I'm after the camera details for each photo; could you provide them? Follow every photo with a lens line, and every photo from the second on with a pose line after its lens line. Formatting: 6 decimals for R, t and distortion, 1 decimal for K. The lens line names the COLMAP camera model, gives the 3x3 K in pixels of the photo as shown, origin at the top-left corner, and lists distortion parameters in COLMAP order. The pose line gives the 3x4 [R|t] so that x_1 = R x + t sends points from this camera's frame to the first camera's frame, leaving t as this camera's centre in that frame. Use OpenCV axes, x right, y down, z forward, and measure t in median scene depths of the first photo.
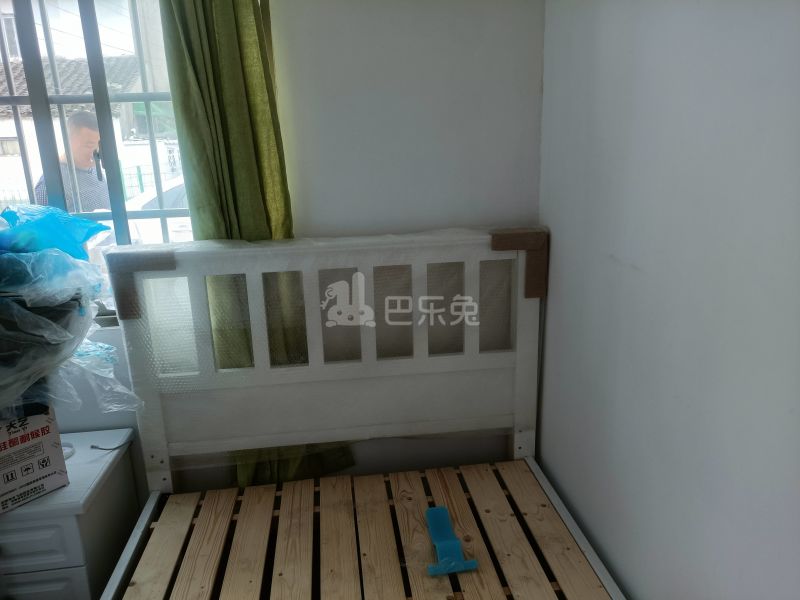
lens RADIAL K [[593.4, 0, 400.0], [0, 593.4, 300.0], [0, 0, 1]] dist [0.037201, -0.001108]
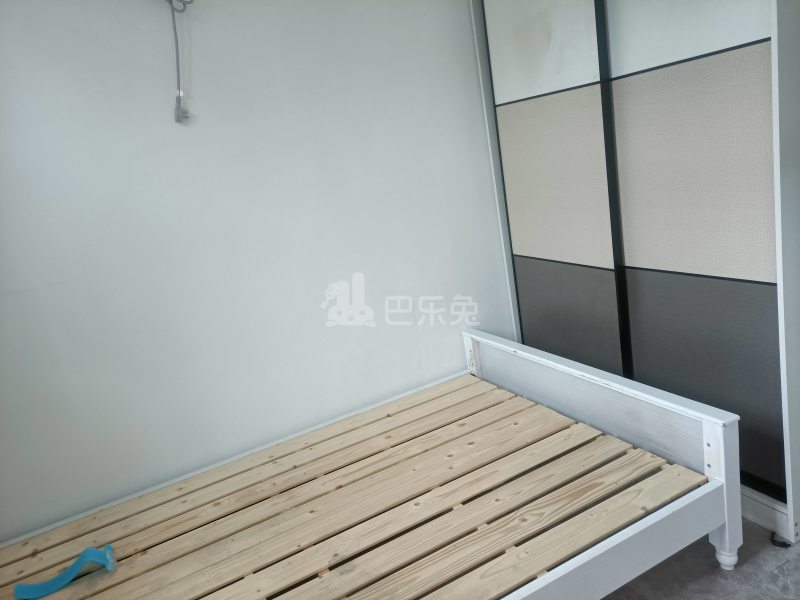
lens RADIAL K [[610.6, 0, 403.9], [0, 610.6, 299.1], [0, 0, 1]] dist [0.005217, 0.012137]
pose [[-0.340853, -0.136185, 0.930200, -0.917393], [0.400973, 0.873881, 0.274868, -0.068810], [-0.850317, 0.466675, -0.243258, 0.462562]]
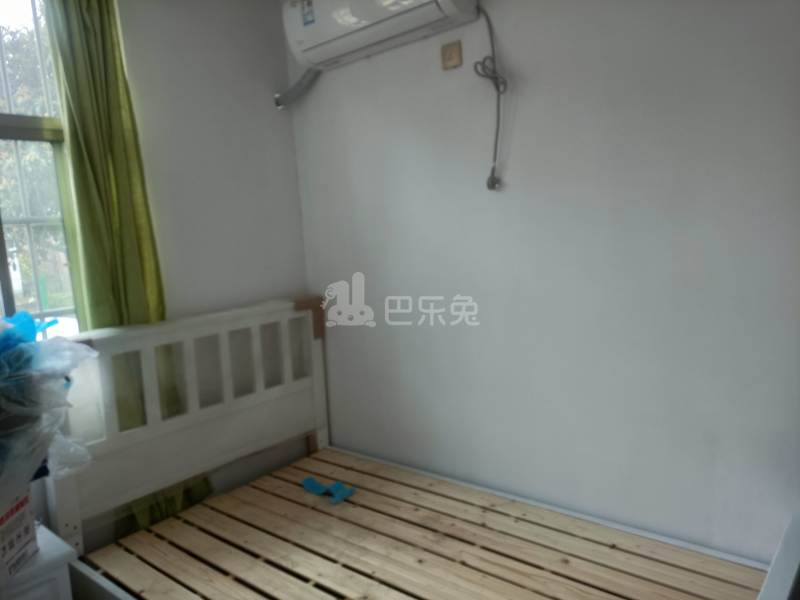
lens RADIAL K [[593.4, 0, 400.0], [0, 593.4, 300.0], [0, 0, 1]] dist [0.037201, -0.001108]
pose [[0.735915, -0.099413, 0.669736, -0.681494], [0.208904, 0.974241, -0.084933, 0.076621], [-0.644040, 0.202414, 0.737727, -0.339529]]
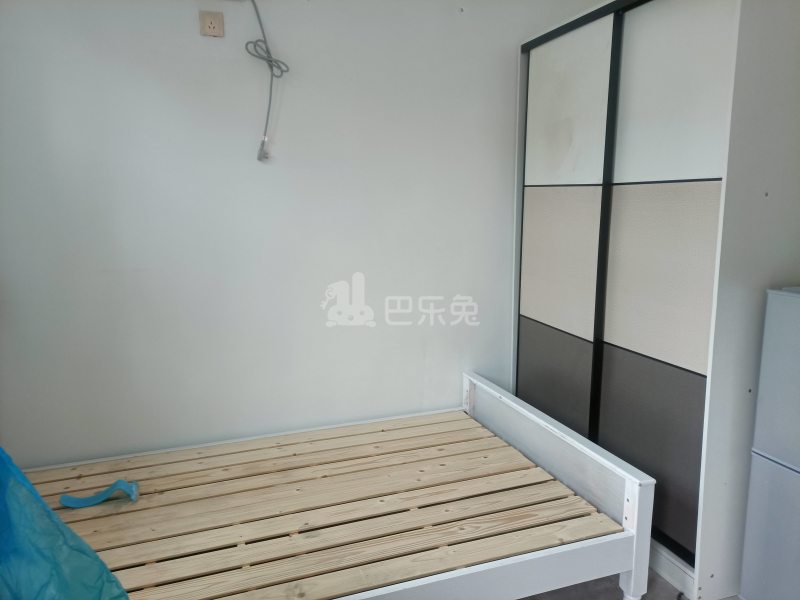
lens RADIAL K [[603.9, 0, 400.0], [0, 603.9, 300.0], [0, 0, 1]] dist [0.025355, -0.004835]
pose [[-0.224401, -0.128067, 0.966045, -1.143227], [0.252394, 0.949863, 0.184549, -0.080295], [-0.941245, 0.285237, -0.180827, 0.429236]]
